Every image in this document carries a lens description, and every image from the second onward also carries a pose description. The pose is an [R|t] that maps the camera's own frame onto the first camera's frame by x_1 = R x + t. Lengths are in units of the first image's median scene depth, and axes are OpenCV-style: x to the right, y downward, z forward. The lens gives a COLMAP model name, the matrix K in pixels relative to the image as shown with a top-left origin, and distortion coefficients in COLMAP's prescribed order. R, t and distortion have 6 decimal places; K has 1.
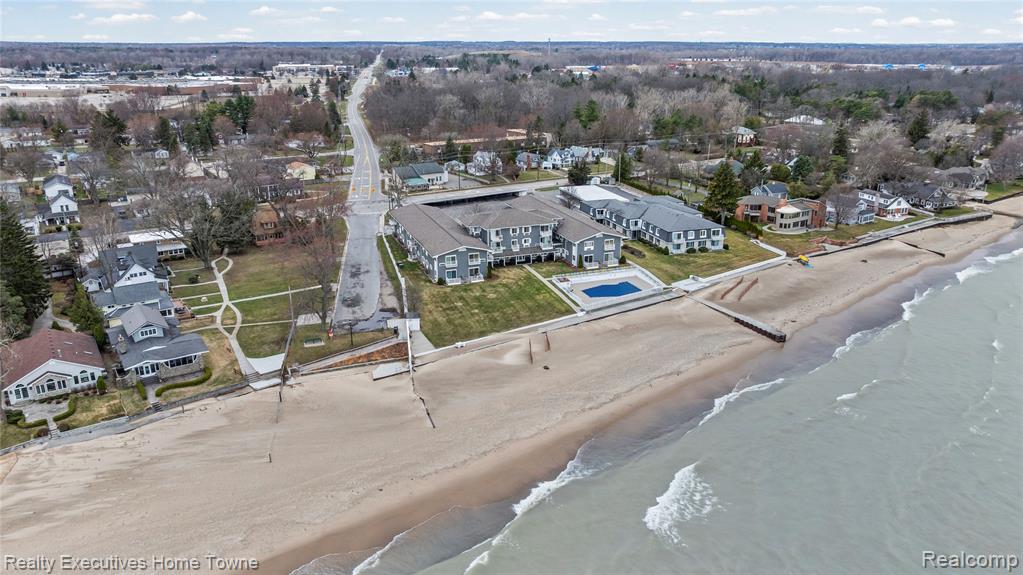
lens RADIAL K [[748.3, 0, 514.1], [0, 748.3, 256.3], [0, 0, 1]] dist [-0.021057, -0.002054]
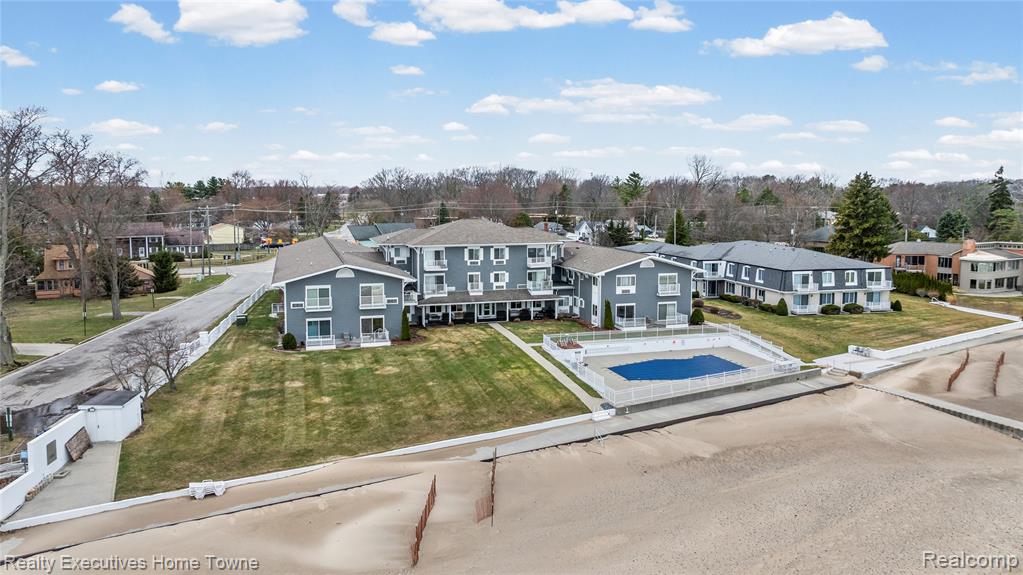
lens RADIAL K [[737.1, 0, 513.6], [0, 737.1, 235.2], [0, 0, 1]] dist [-0.021413, 0.003995]
pose [[0.997896, 0.003708, -0.064727, 0.058714], [-0.017967, 0.975074, -0.221152, 0.061579], [0.062294, 0.221849, 0.973089, 0.528468]]
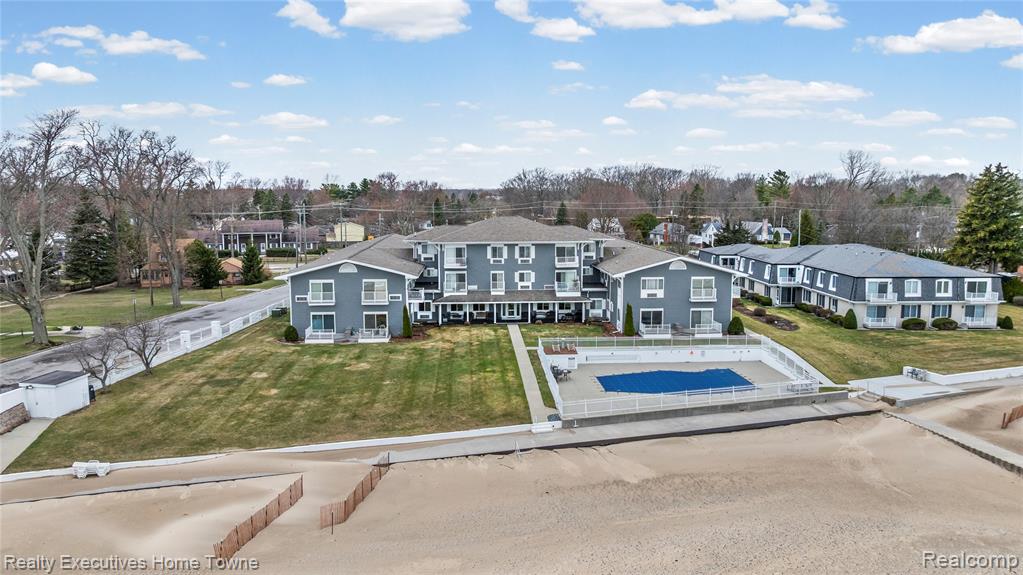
lens RADIAL K [[739.6, 0, 513.9], [0, 739.6, 258.5], [0, 0, 1]] dist [-0.036722, 0.033182]
pose [[0.954895, 0.023122, -0.296044, 0.151142], [-0.080092, 0.980070, -0.181791, 0.055006], [0.285940, 0.197302, 0.937715, 0.567401]]
